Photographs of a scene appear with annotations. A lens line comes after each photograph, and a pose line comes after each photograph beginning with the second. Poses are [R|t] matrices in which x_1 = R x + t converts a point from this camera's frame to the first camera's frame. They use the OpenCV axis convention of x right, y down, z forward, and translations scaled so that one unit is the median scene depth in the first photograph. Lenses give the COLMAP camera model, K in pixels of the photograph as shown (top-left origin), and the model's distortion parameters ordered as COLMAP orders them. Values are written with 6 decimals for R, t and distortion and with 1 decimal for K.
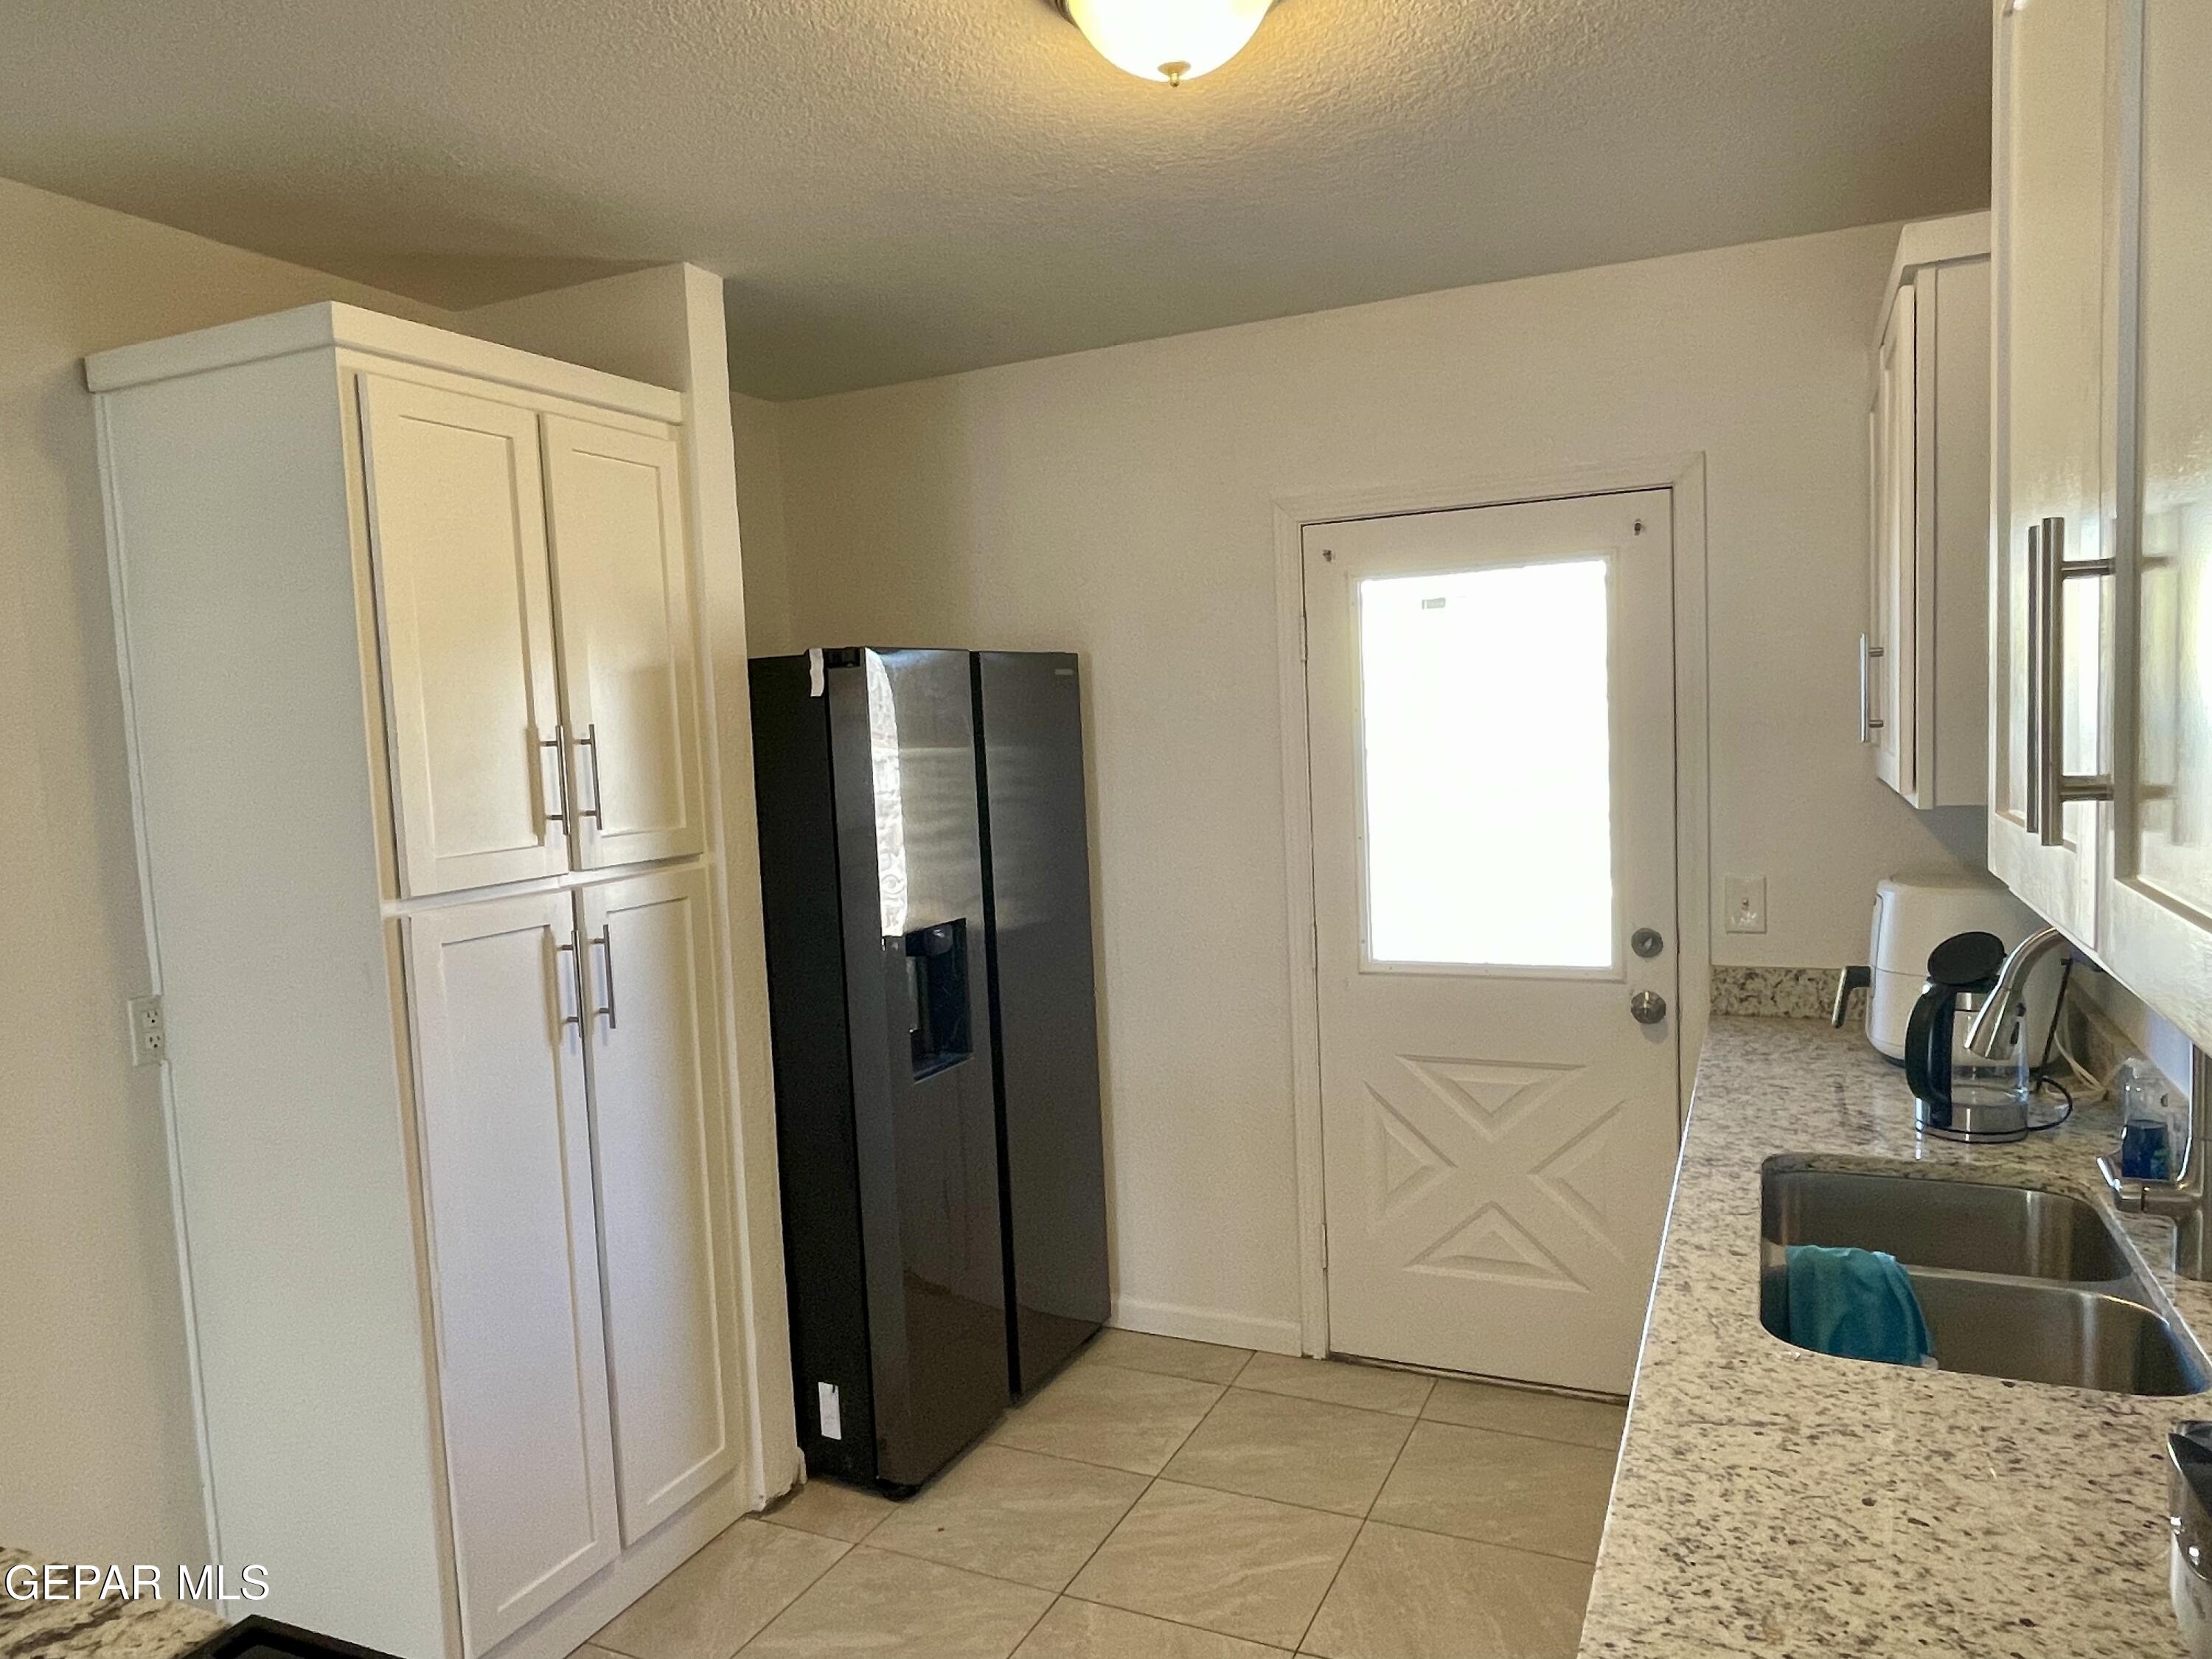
lens RADIAL K [[1467.2, 0, 1103.3], [0, 1467.2, 838.8], [0, 0, 1]] dist [-0.003448, -0.003825]
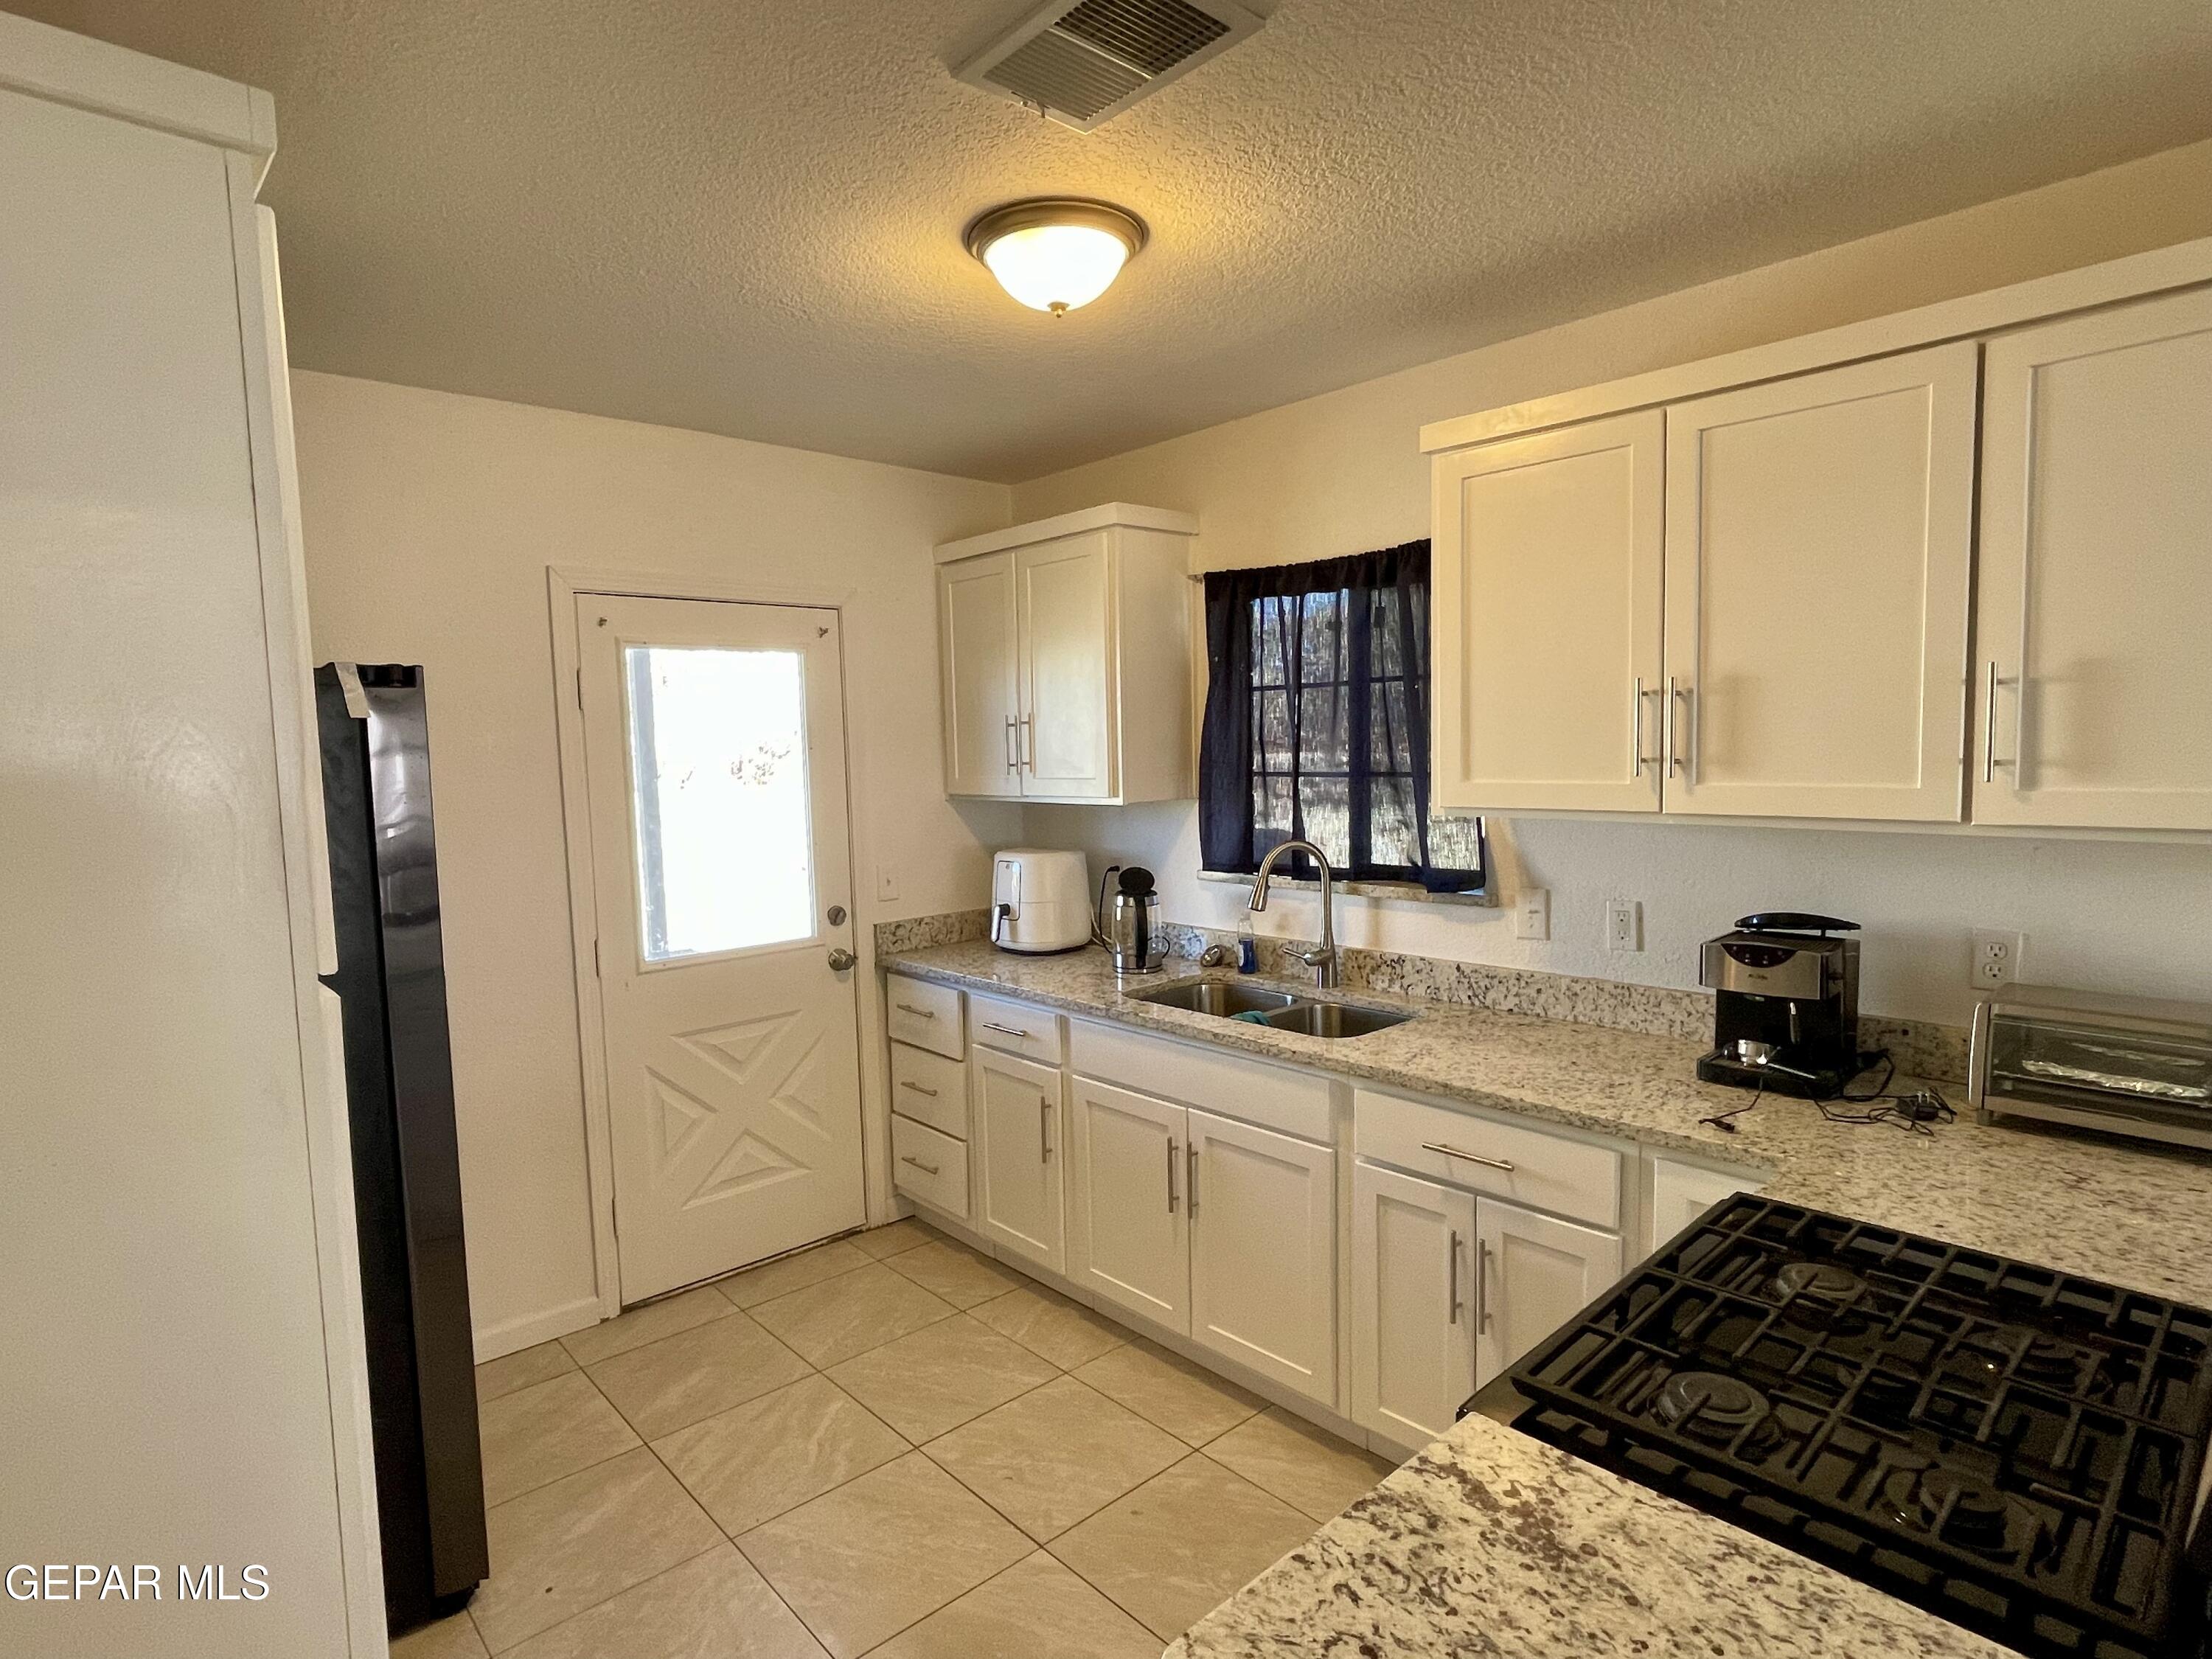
lens RADIAL K [[1142.8, 0, 1100.7], [0, 1142.8, 826.8], [0, 0, 1]] dist [-0.001048, -0.000045]
pose [[0.394086, -0.038159, 0.918281, -0.544219], [0.082752, 0.996553, 0.005898, -0.002116], [-0.915340, 0.073666, 0.395885, 0.287308]]
